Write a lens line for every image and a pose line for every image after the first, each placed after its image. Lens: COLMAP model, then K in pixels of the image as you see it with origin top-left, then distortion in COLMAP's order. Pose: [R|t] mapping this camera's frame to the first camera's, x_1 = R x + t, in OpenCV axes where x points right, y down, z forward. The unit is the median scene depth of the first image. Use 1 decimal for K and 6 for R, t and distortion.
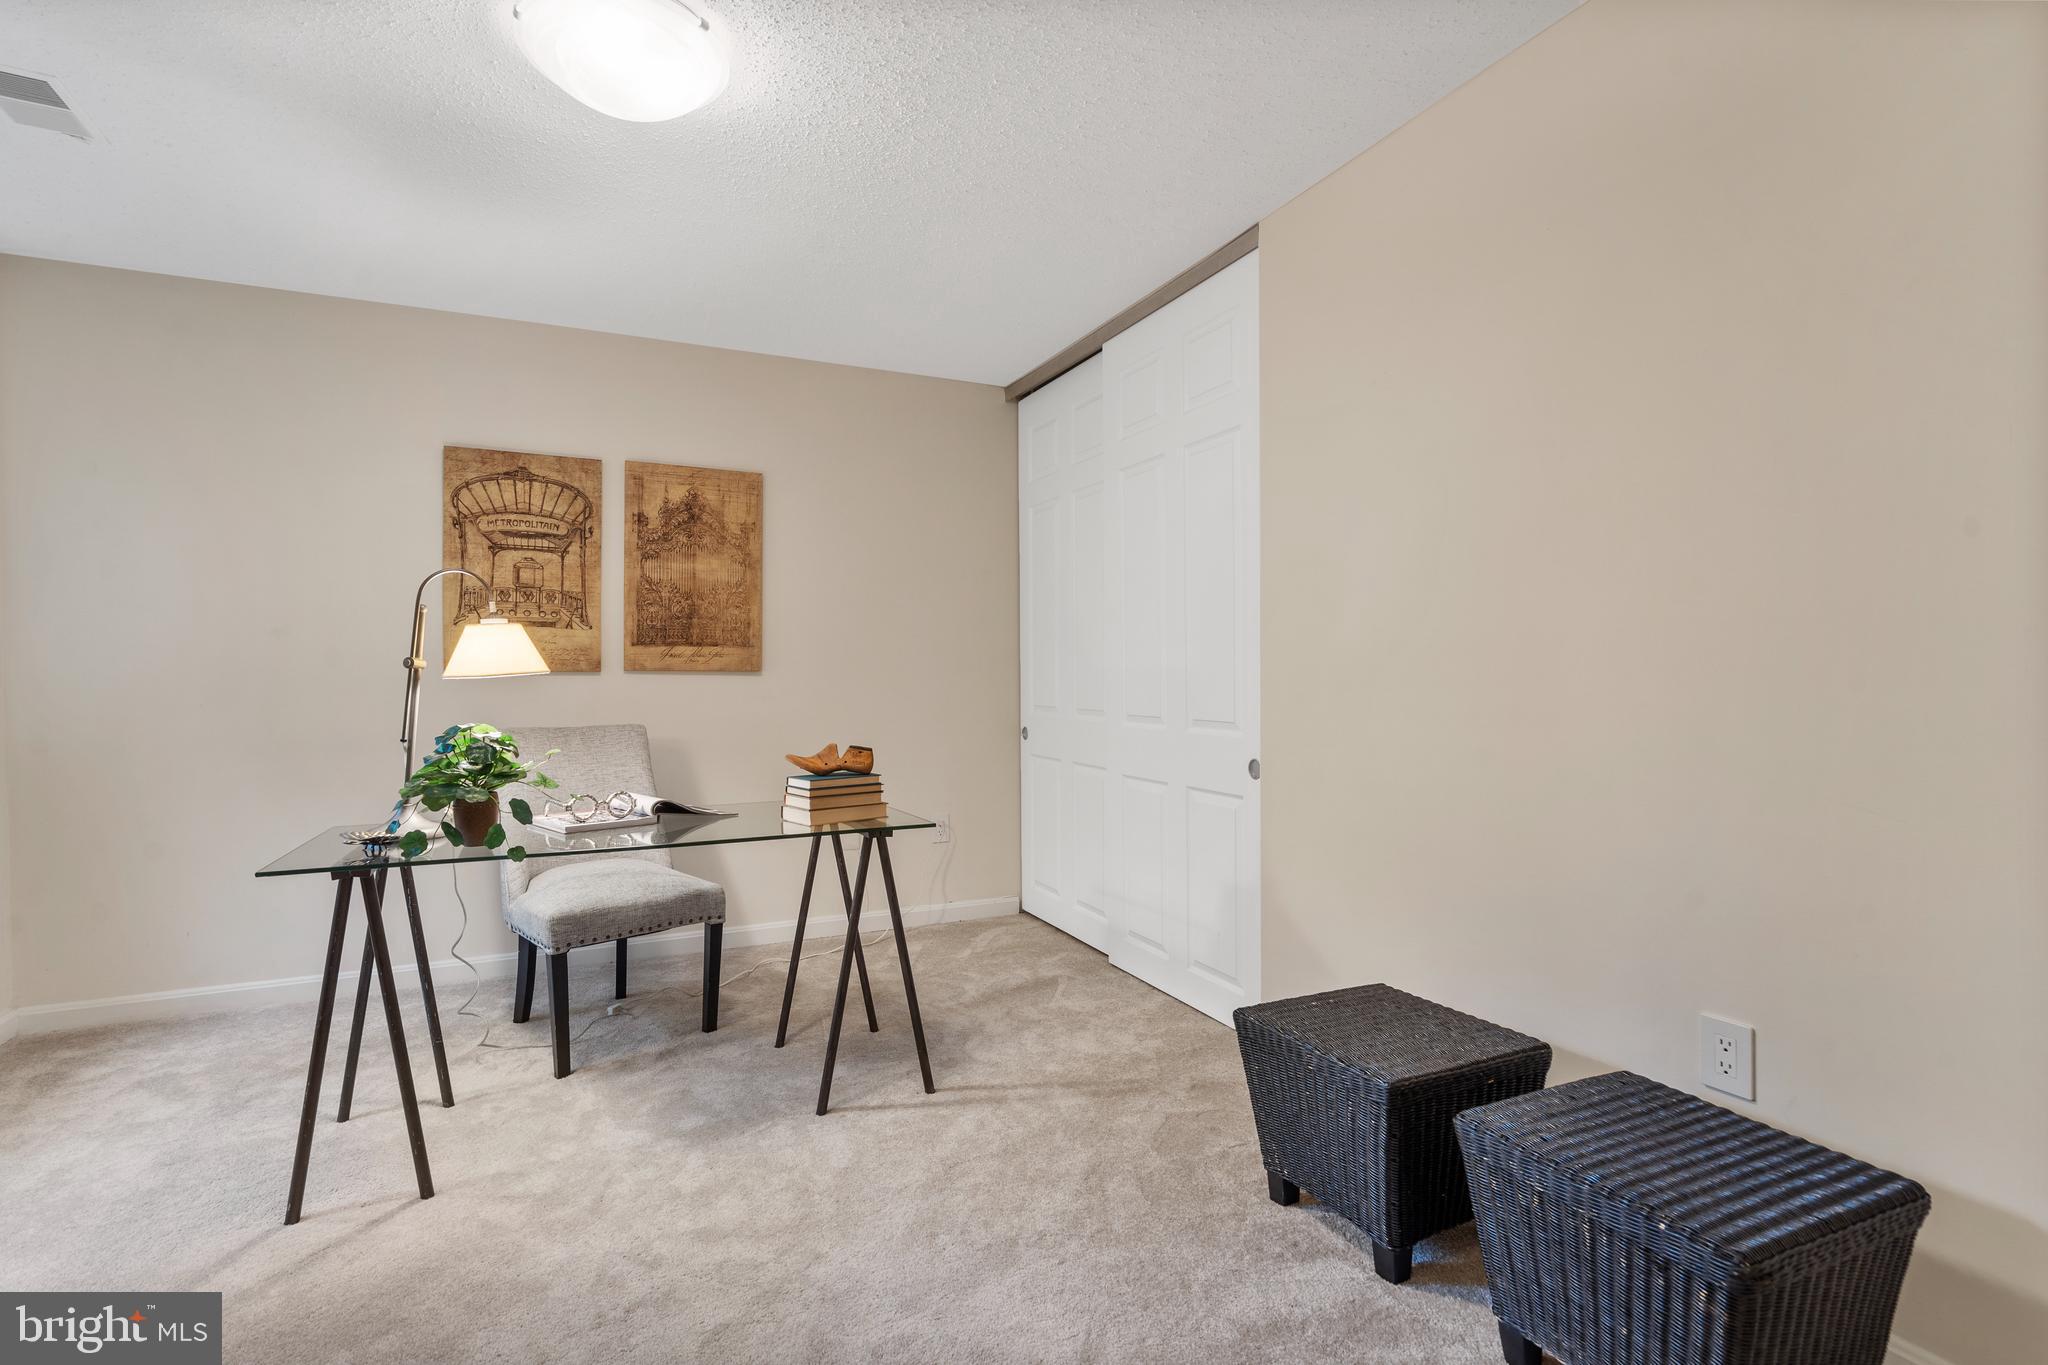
lens RADIAL K [[947.0, 0, 1024.0], [0, 947.0, 682.5], [0, 0, 1]] dist [-0.016160, 0.007219]
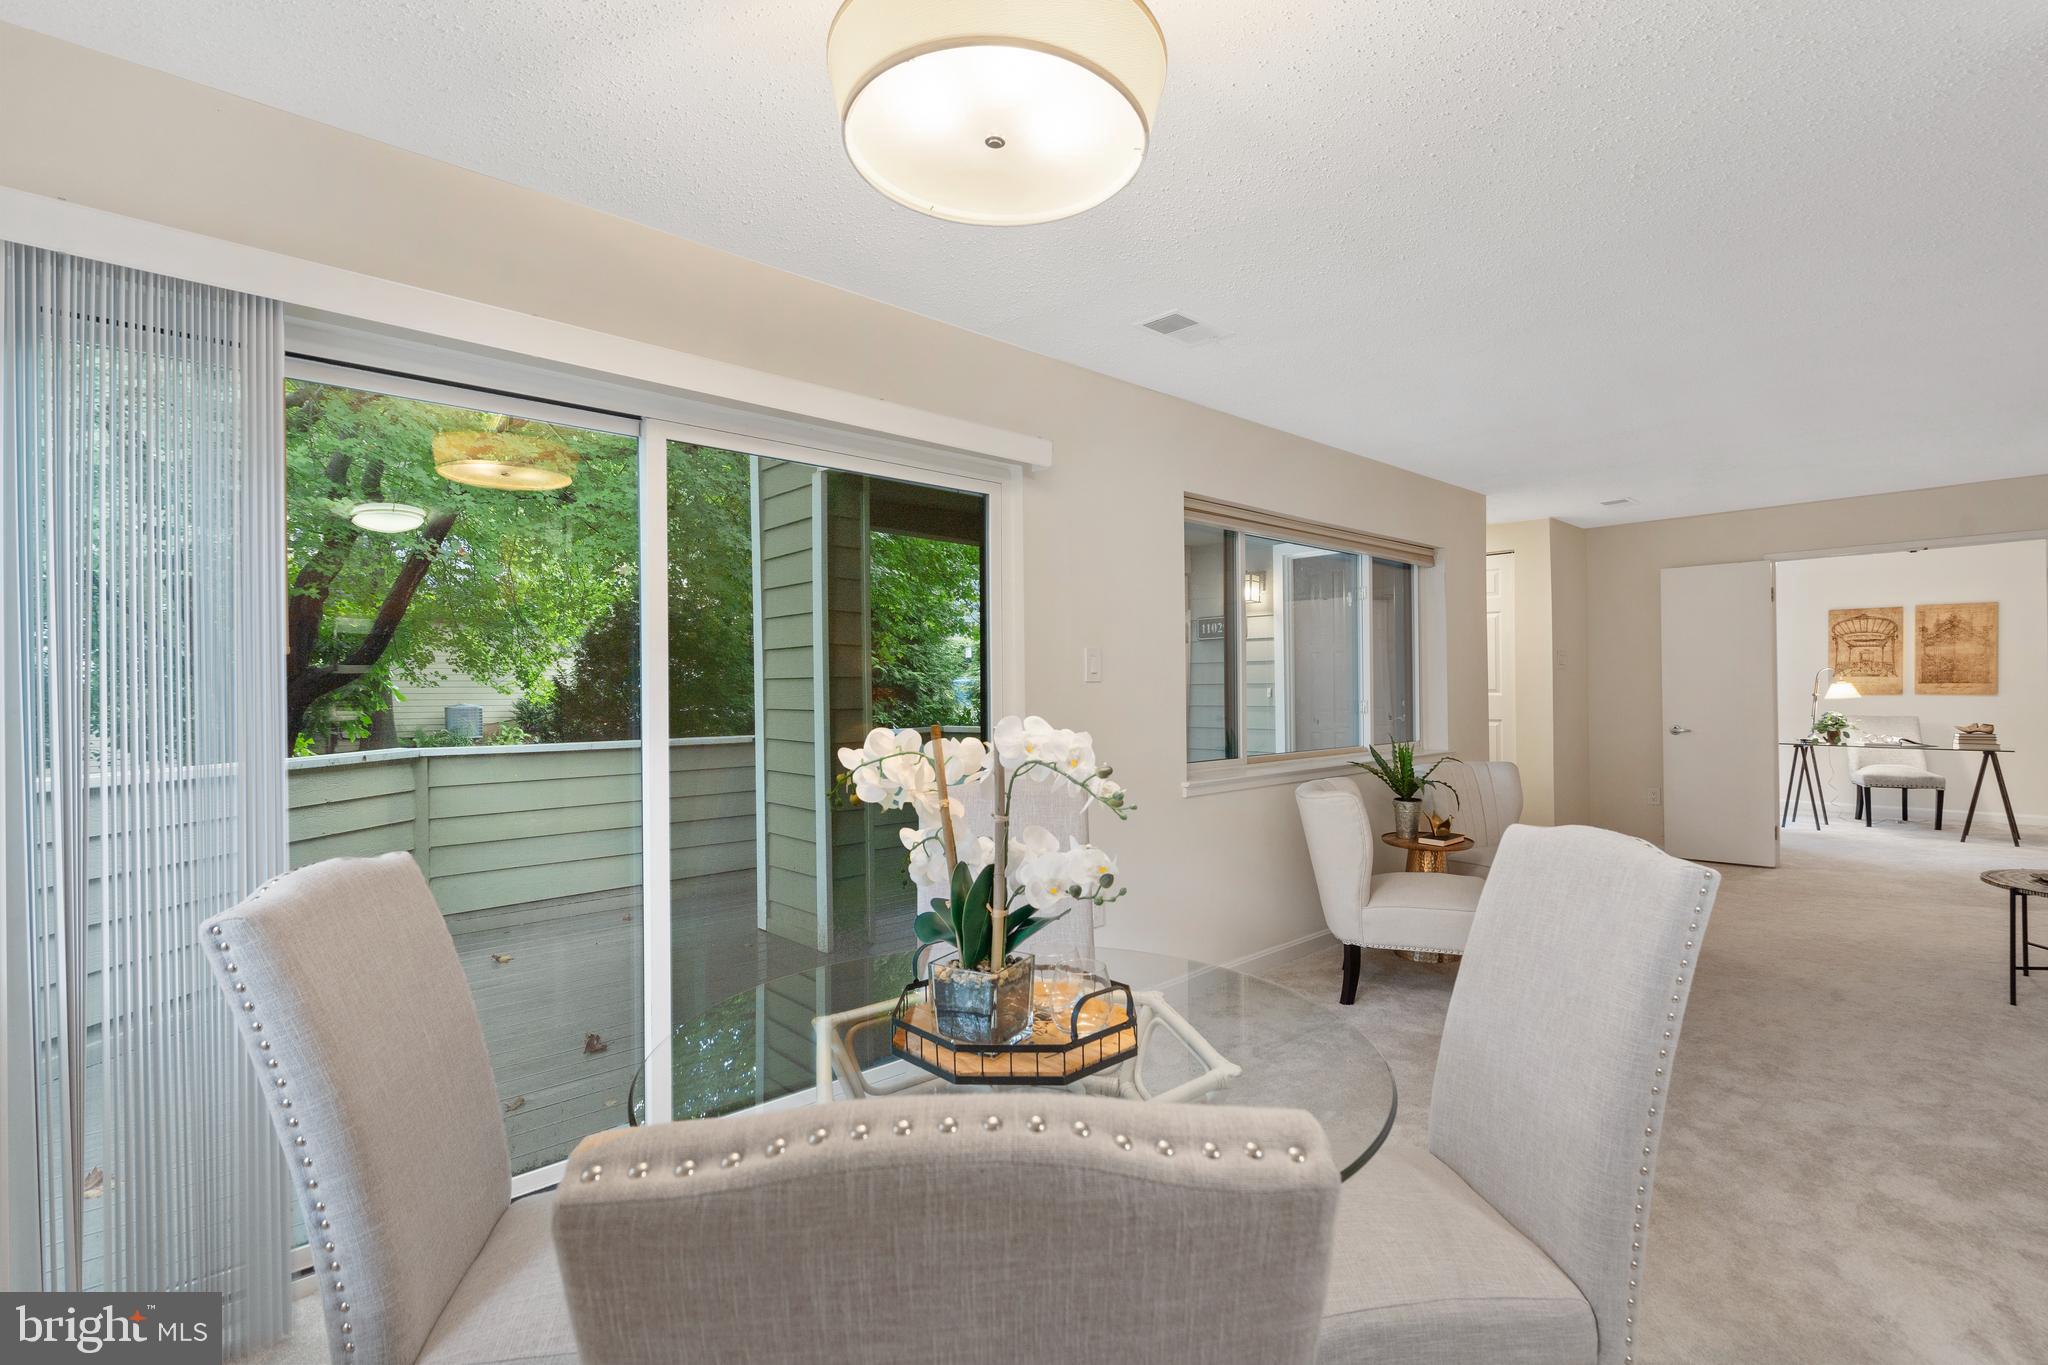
lens RADIAL K [[933.4, 0, 1027.0], [0, 933.4, 687.9], [0, 0, 1]] dist [0.001816, 0.001231]
pose [[0.286509, 0.000660, -0.958077, 1.464197], [0.001912, 0.999997, 0.001260, -0.043129], [0.958076, -0.002192, 0.286507, -2.227923]]
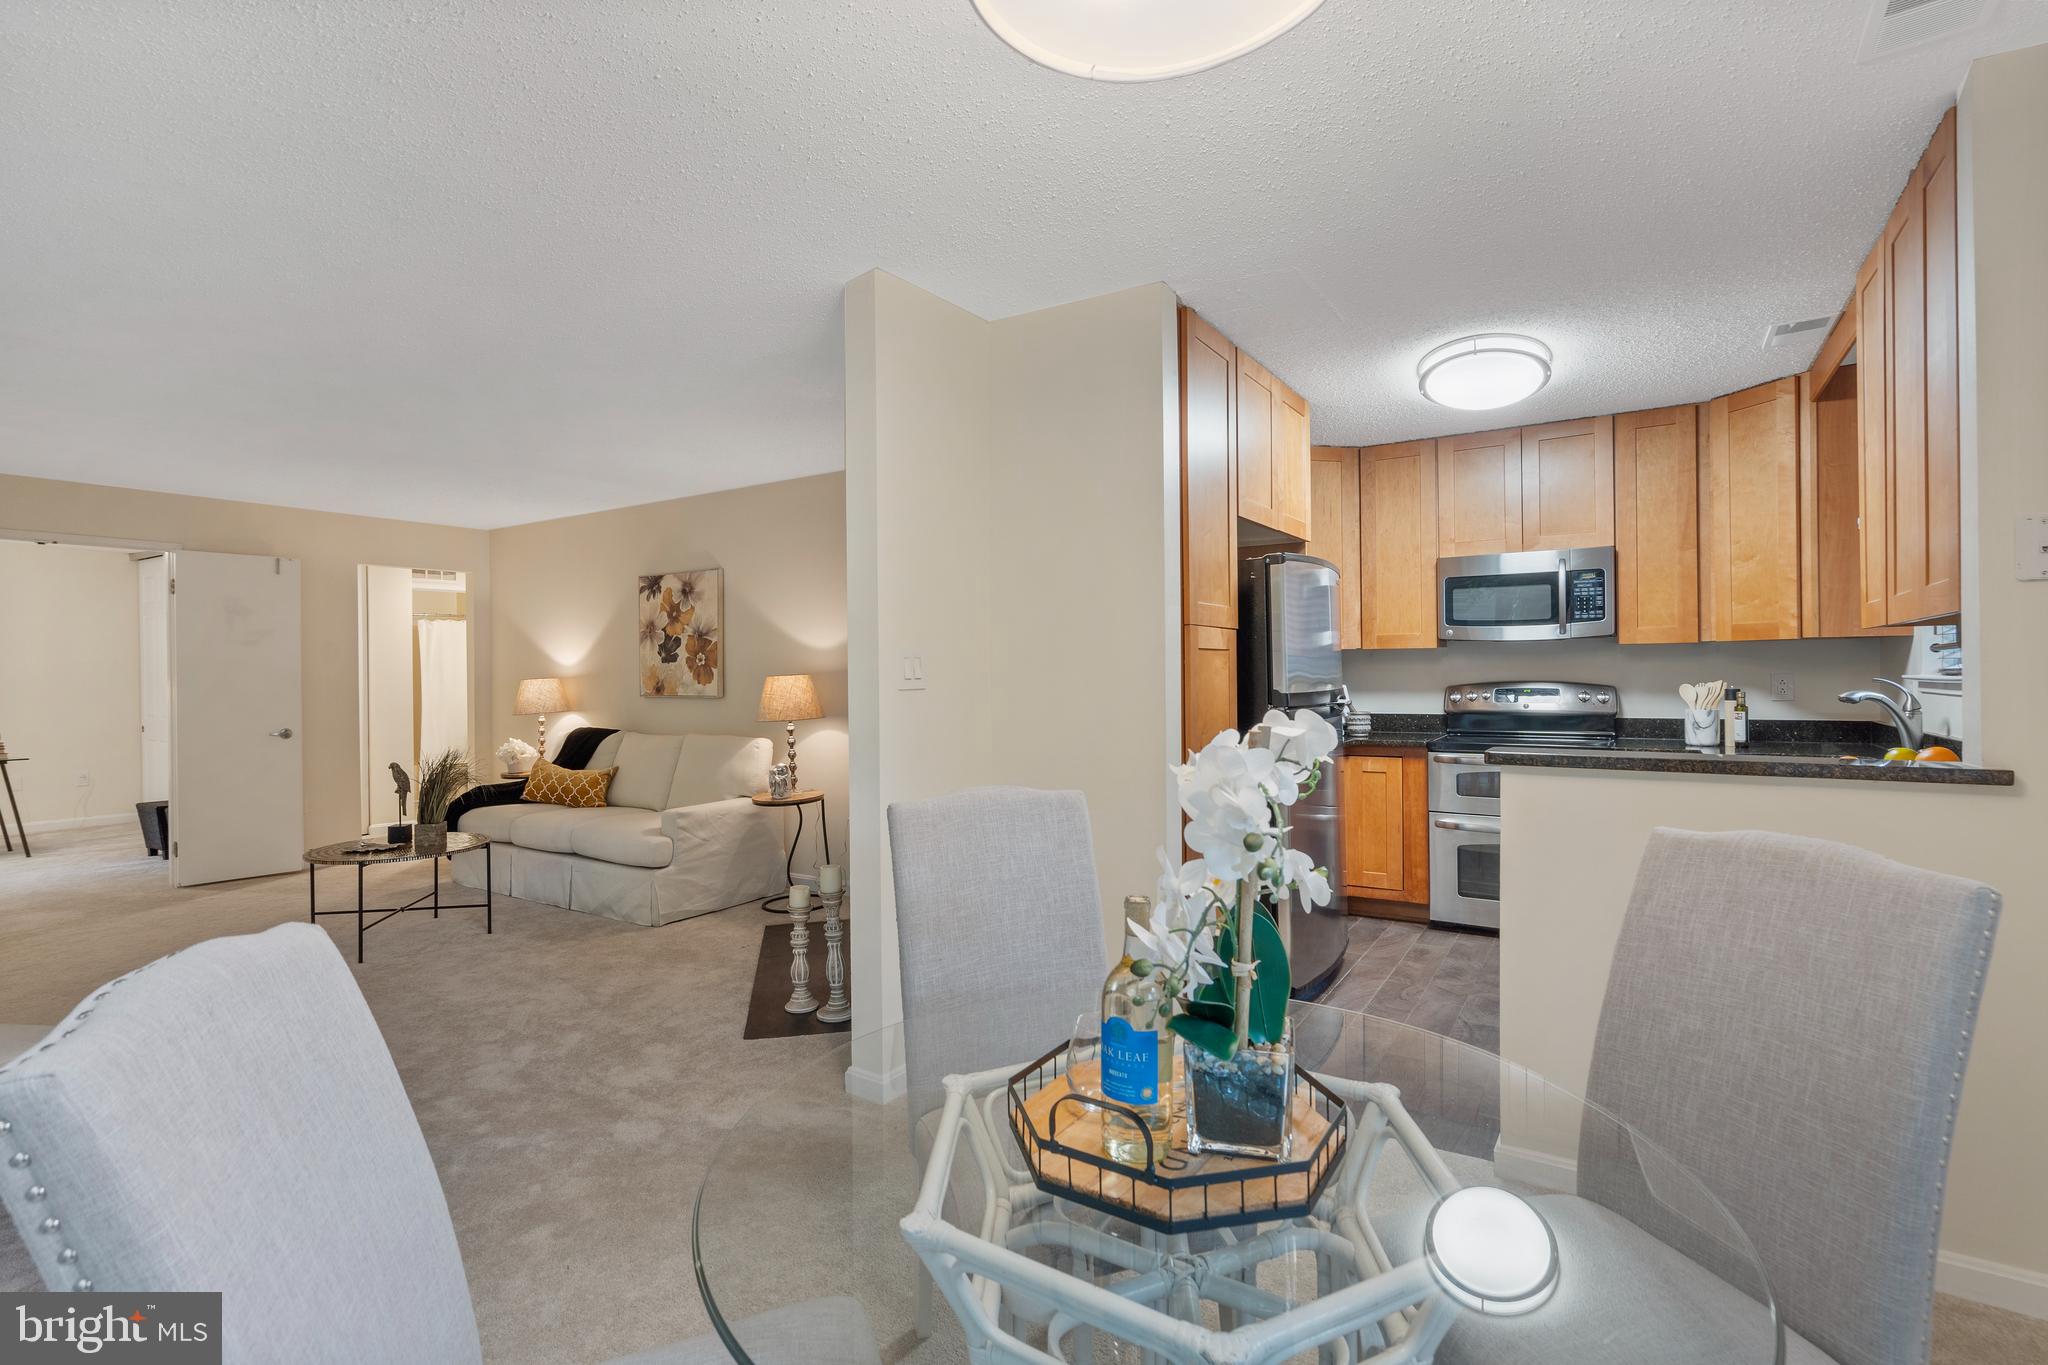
lens RADIAL K [[953.0, 0, 1006.1], [0, 953.0, 667.9], [0, 0, 1]] dist [0.013824, 0.000042]
pose [[0.862108, -0.003603, 0.506712, 0.794510], [0.010242, 0.999894, -0.010317, -0.047018], [-0.506621, 0.014084, 0.862054, -2.389222]]
